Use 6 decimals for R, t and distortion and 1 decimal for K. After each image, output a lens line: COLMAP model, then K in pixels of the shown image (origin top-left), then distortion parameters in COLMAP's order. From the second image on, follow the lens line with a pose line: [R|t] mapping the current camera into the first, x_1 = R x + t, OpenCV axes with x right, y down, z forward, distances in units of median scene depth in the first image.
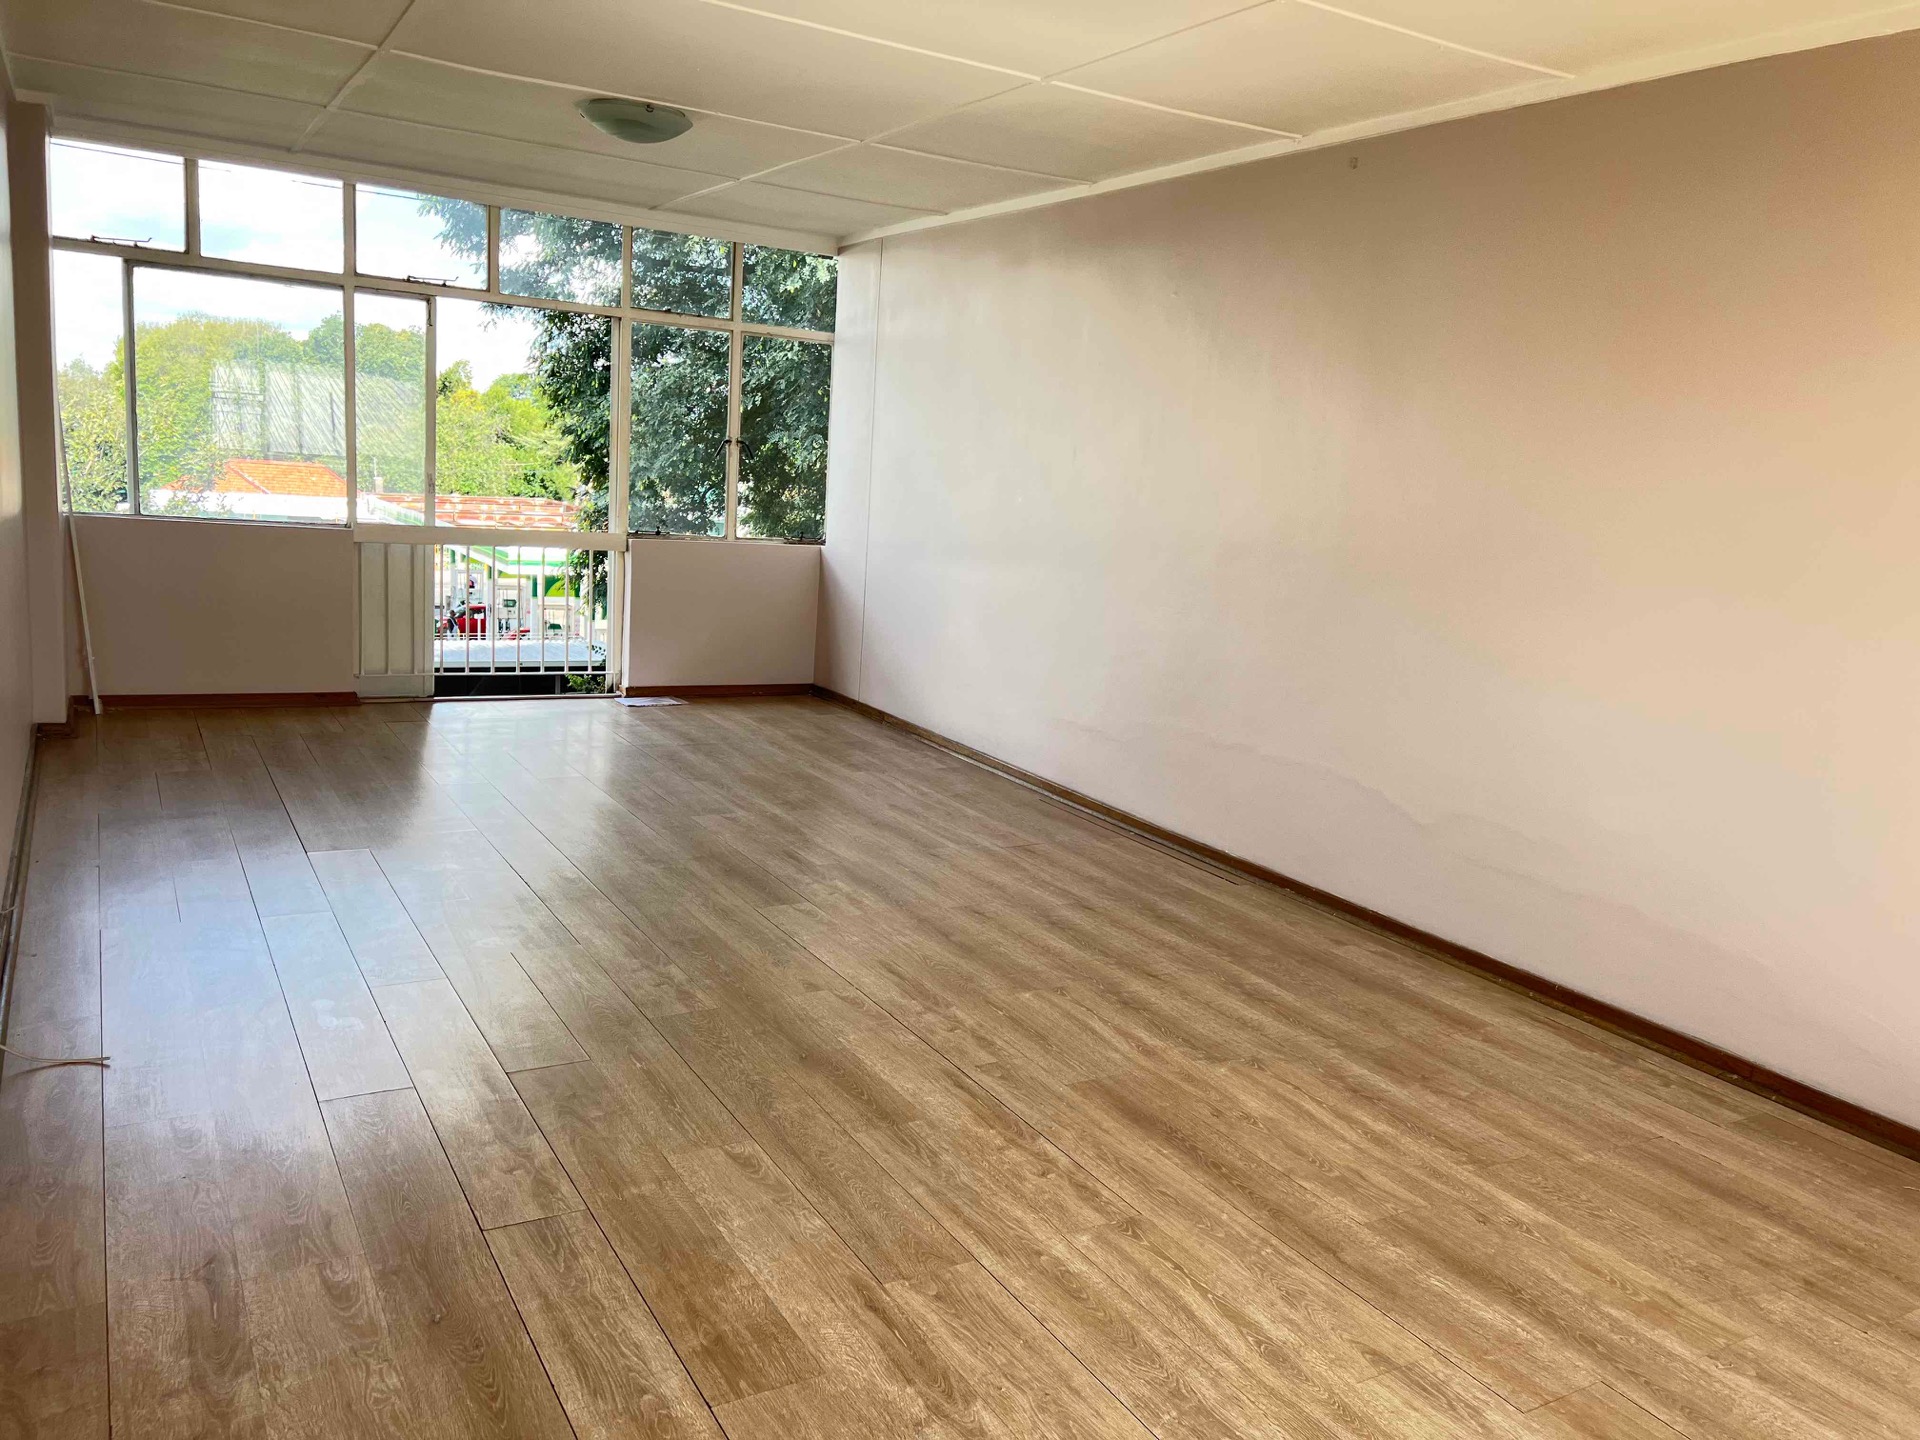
lens RADIAL K [[1440.7, 0, 1019.2], [0, 1440.7, 716.6], [0, 0, 1]] dist [0.037040, -0.031974]
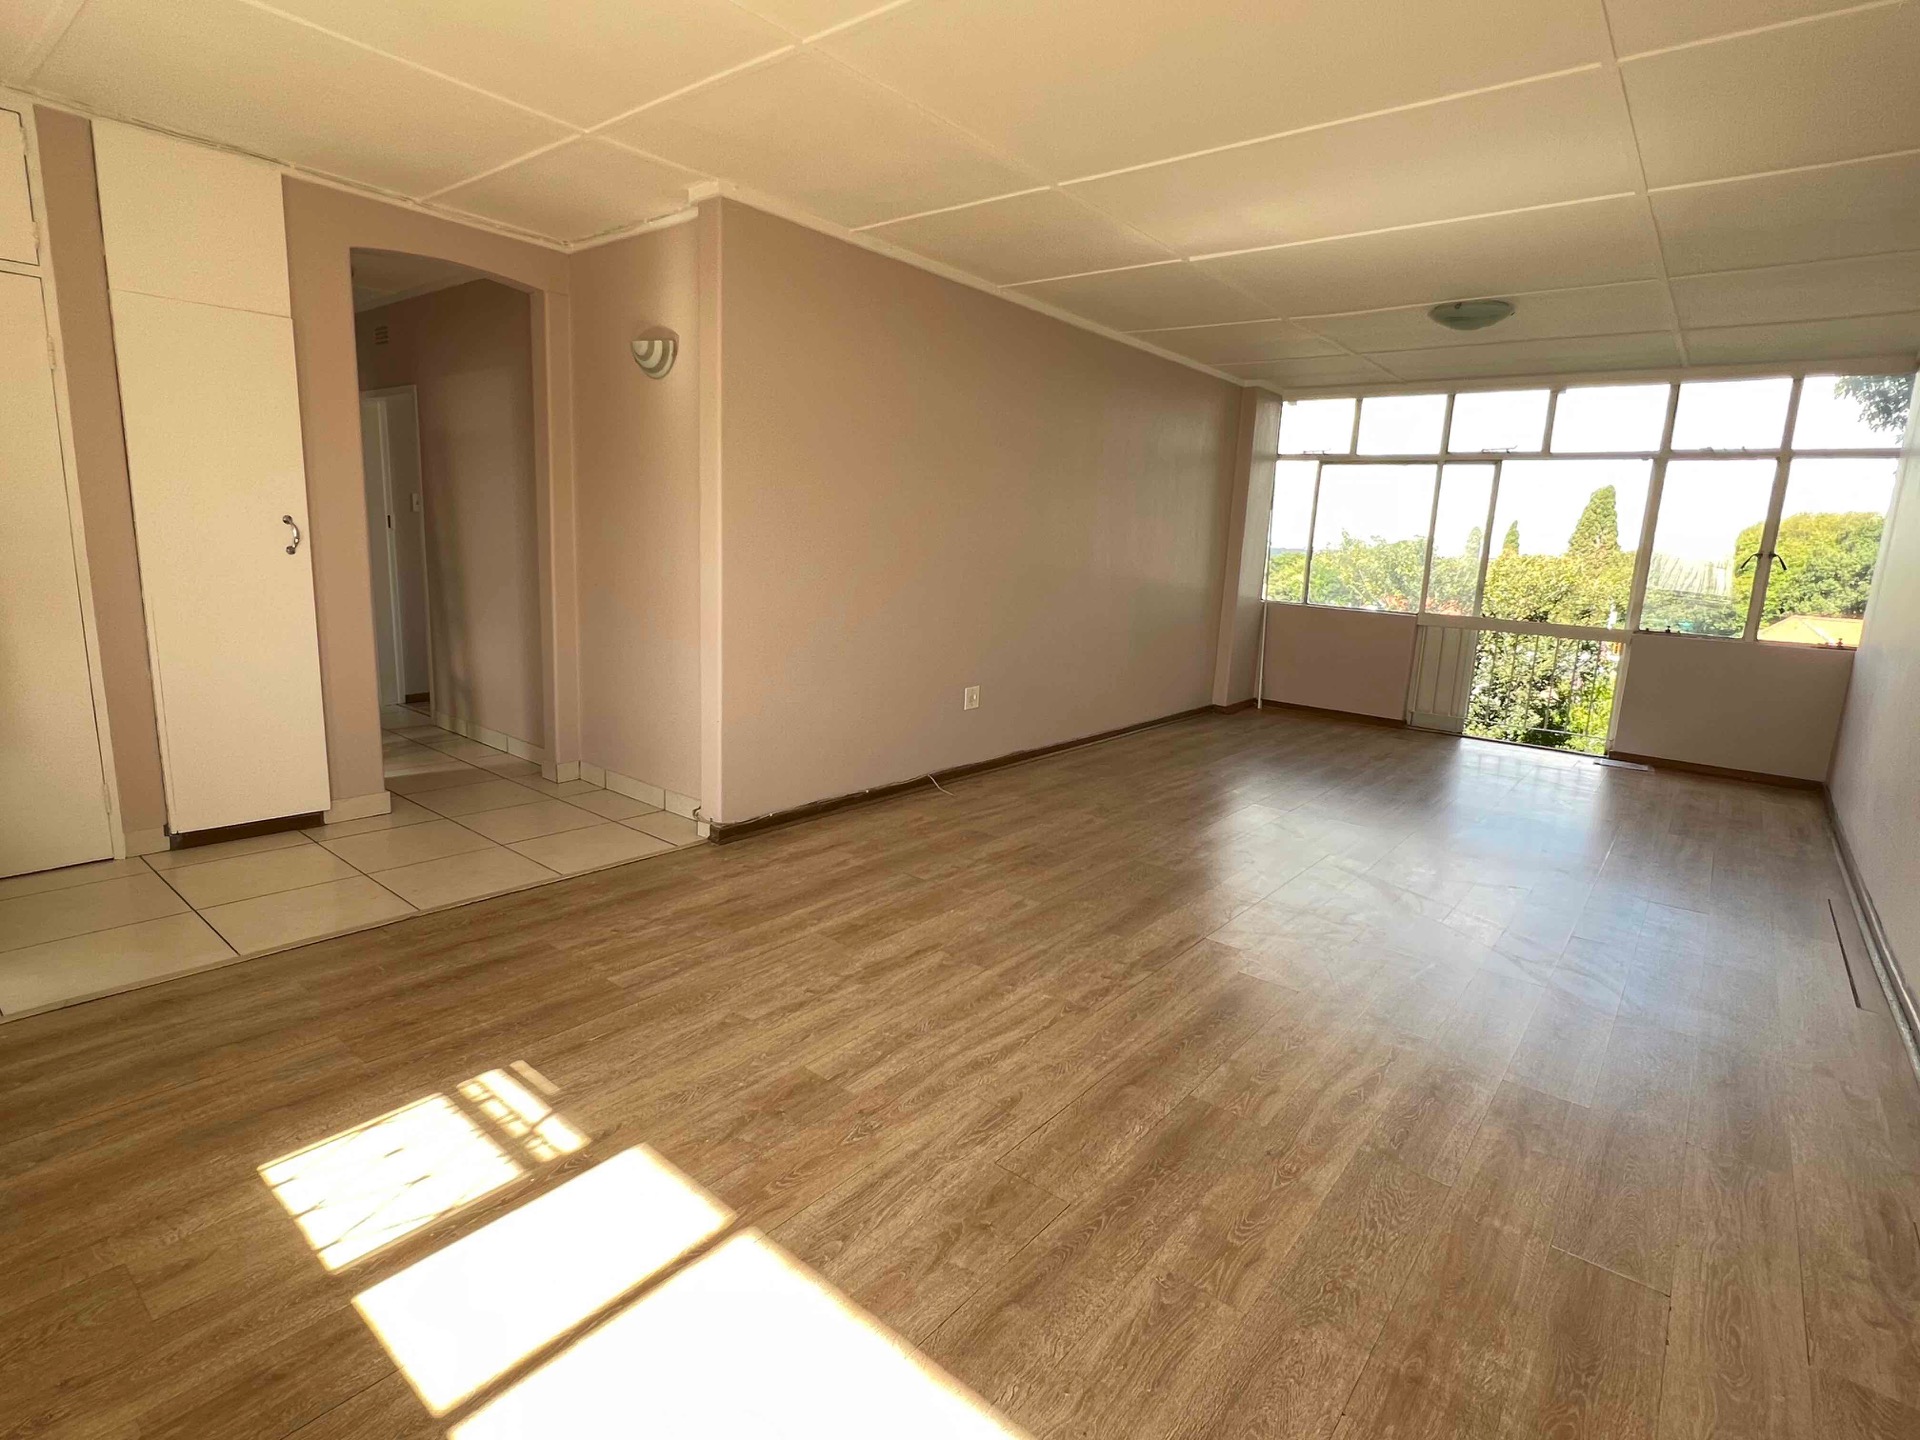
lens RADIAL K [[982.3, 0, 949.3], [0, 982.3, 714.3], [0, 0, 1]] dist [-0.000429, -0.000803]
pose [[0.329503, 0.114802, -0.937149, 0.933414], [-0.186965, 0.980858, 0.054419, 0.024573], [0.925458, 0.157283, 0.344660, 0.477878]]
